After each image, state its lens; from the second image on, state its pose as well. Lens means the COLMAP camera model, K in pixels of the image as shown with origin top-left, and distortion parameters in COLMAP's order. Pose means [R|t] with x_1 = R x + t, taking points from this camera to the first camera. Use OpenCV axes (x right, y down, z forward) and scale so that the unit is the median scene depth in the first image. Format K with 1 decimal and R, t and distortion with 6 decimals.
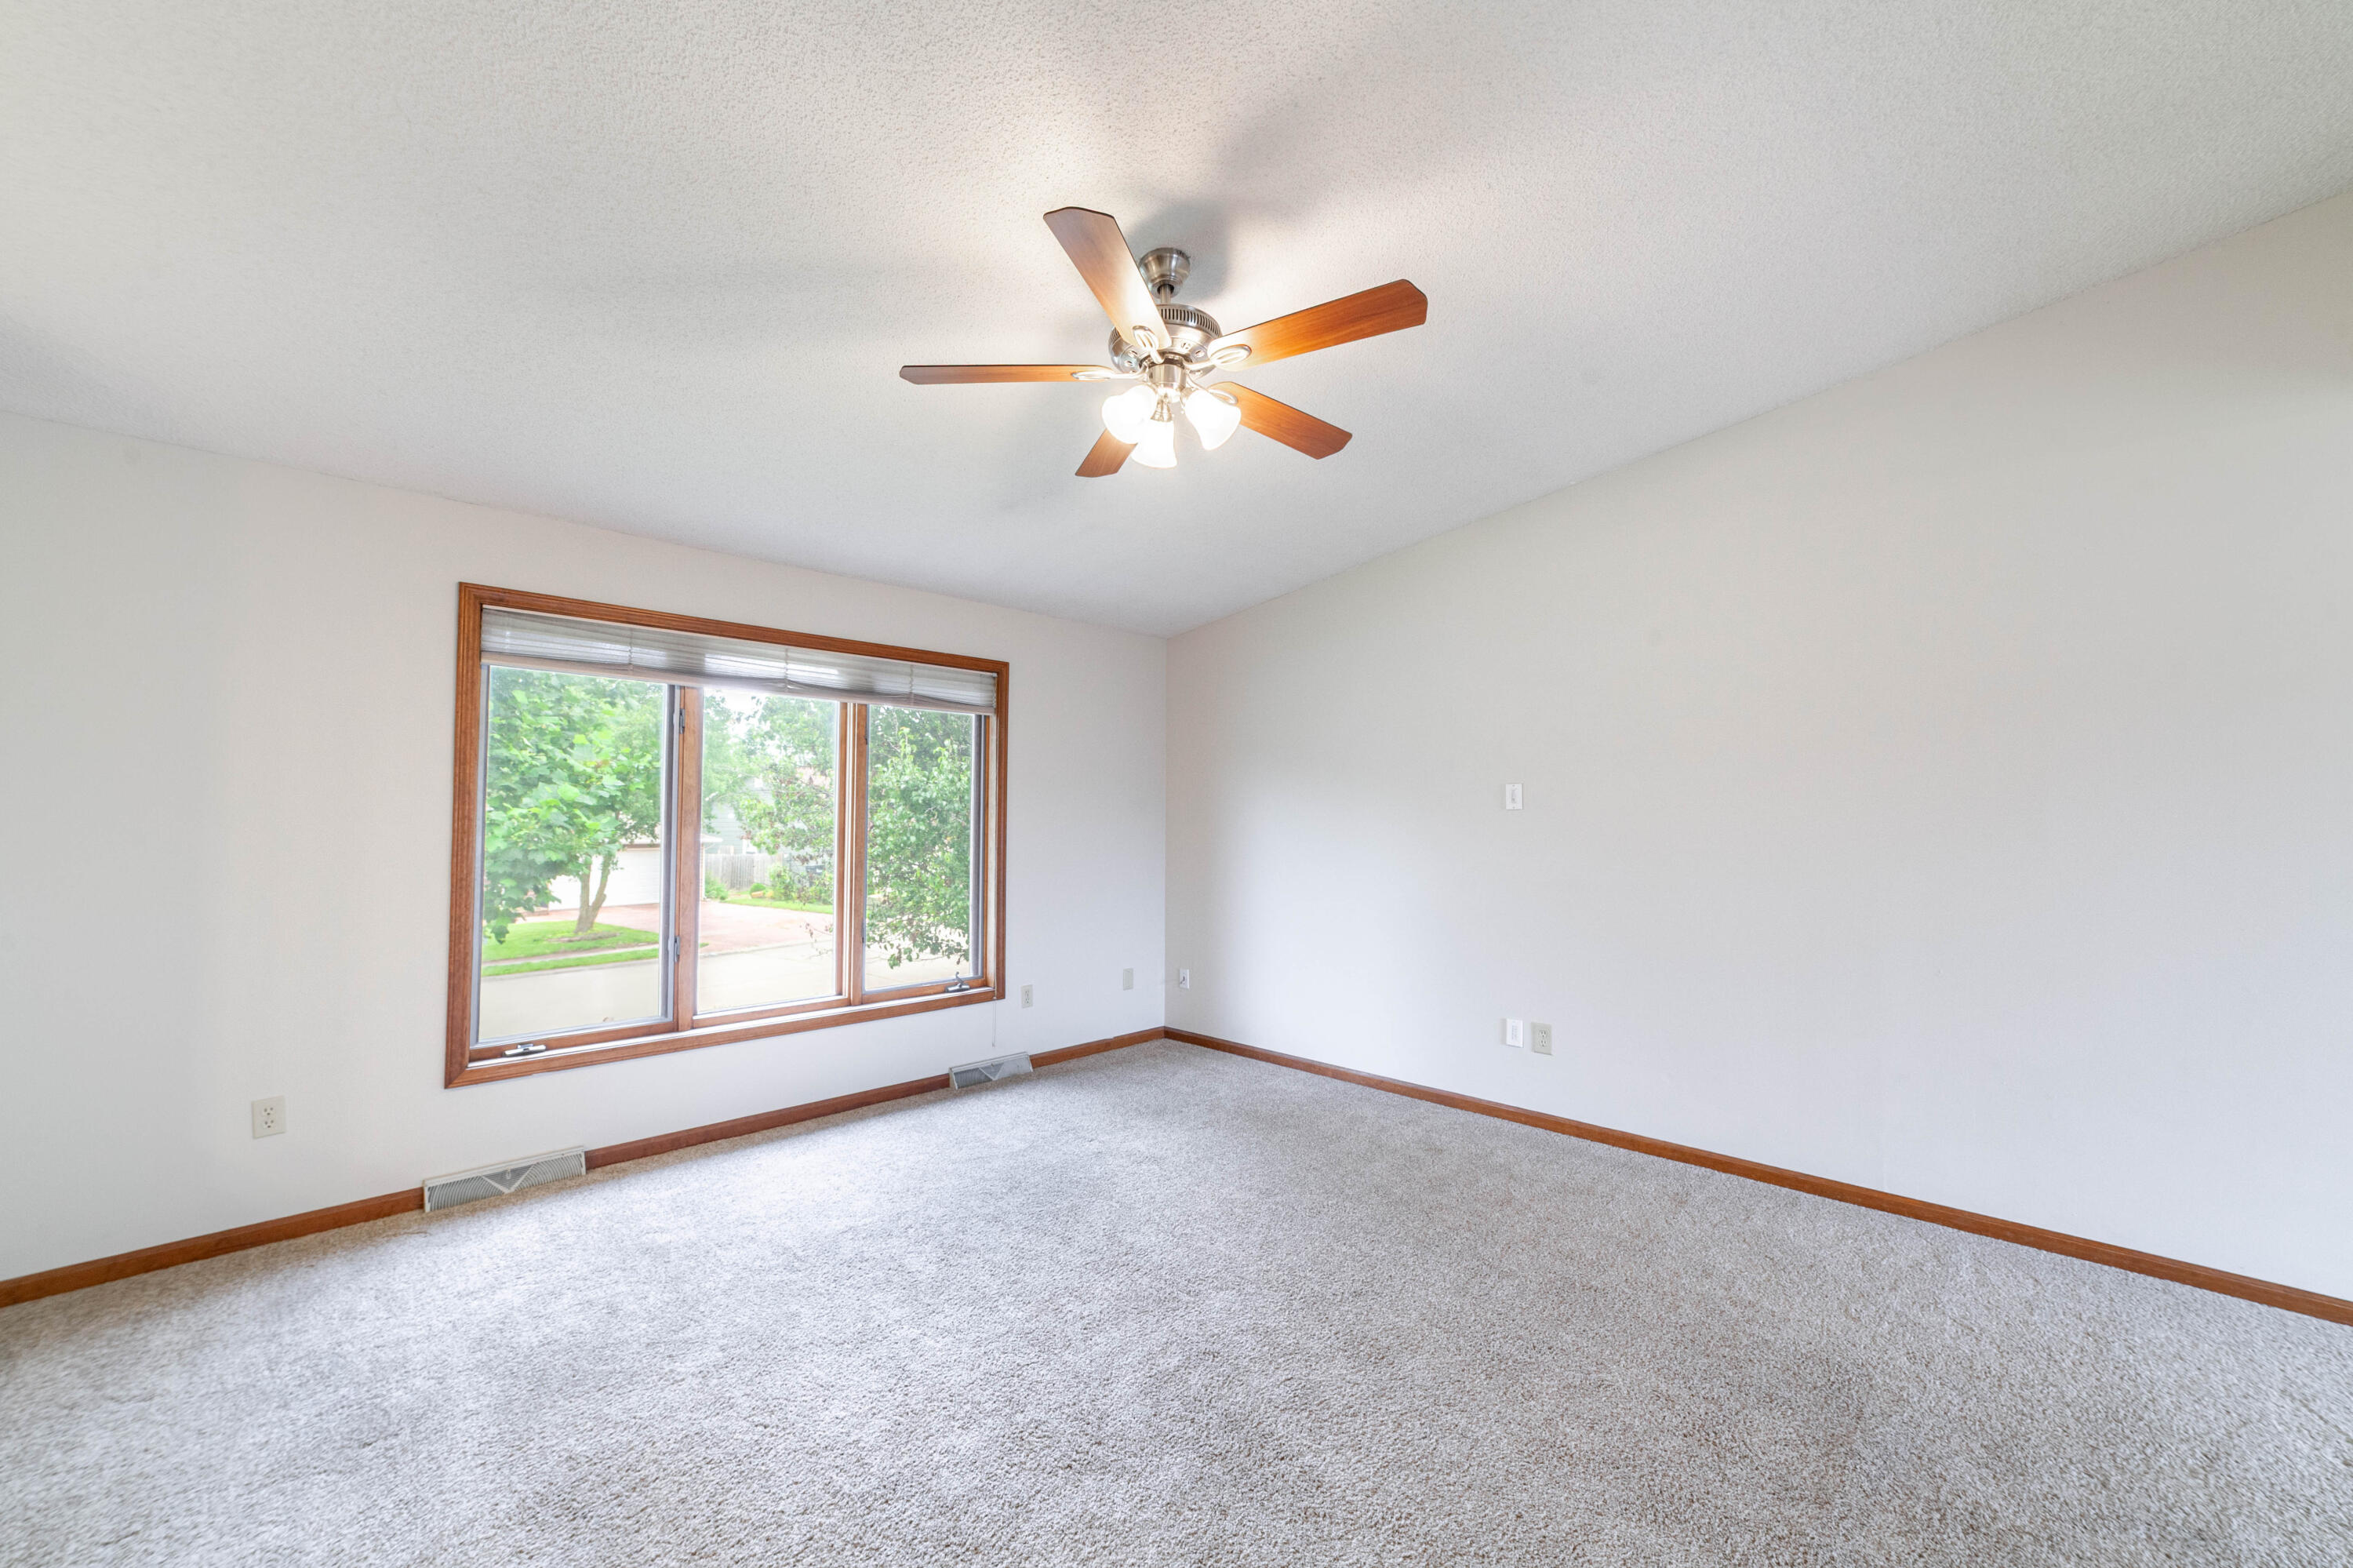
lens RADIAL K [[905.2, 0, 1178.9], [0, 905.2, 794.2], [0, 0, 1]] dist [-0.024229, 0.009087]
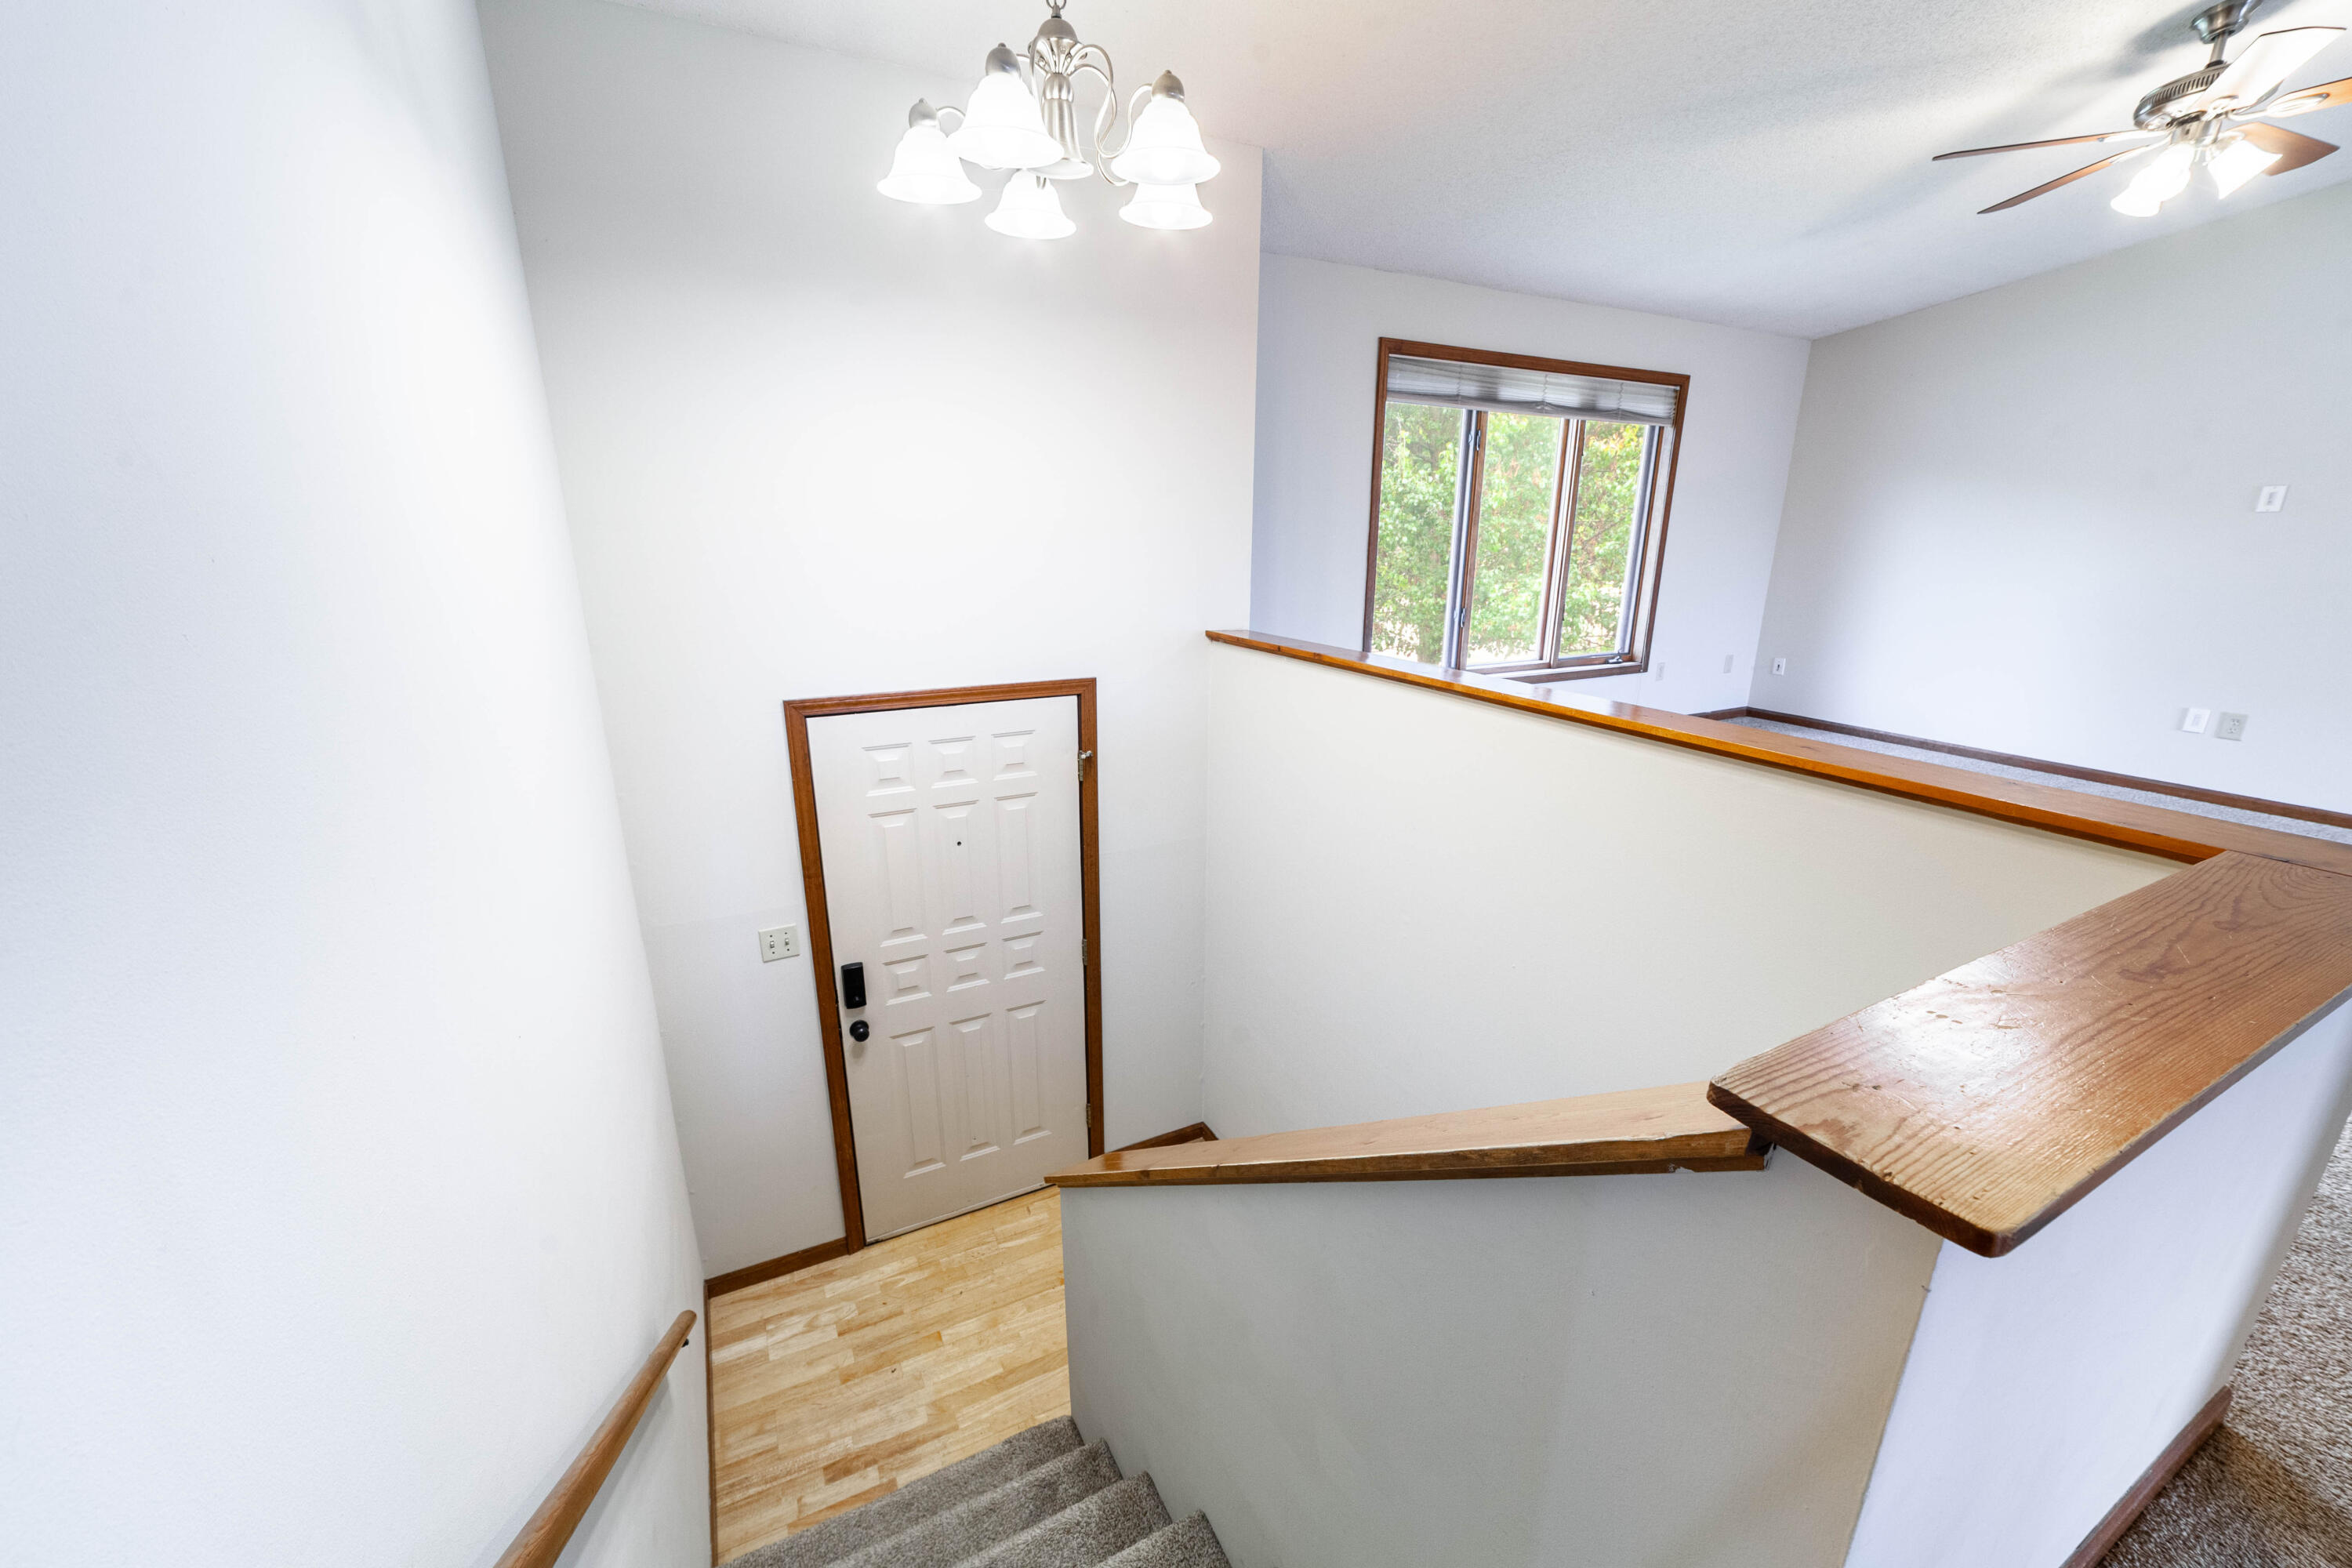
lens RADIAL K [[904.8, 0, 1178.4], [0, 904.8, 794.2], [0, 0, 1]] dist [-0.024229, 0.009087]
pose [[0.950819, 0.088797, -0.296747, -0.464136], [0.008980, 0.949723, 0.312962, -0.006052], [0.309617, -0.300234, 0.902217, -0.395000]]
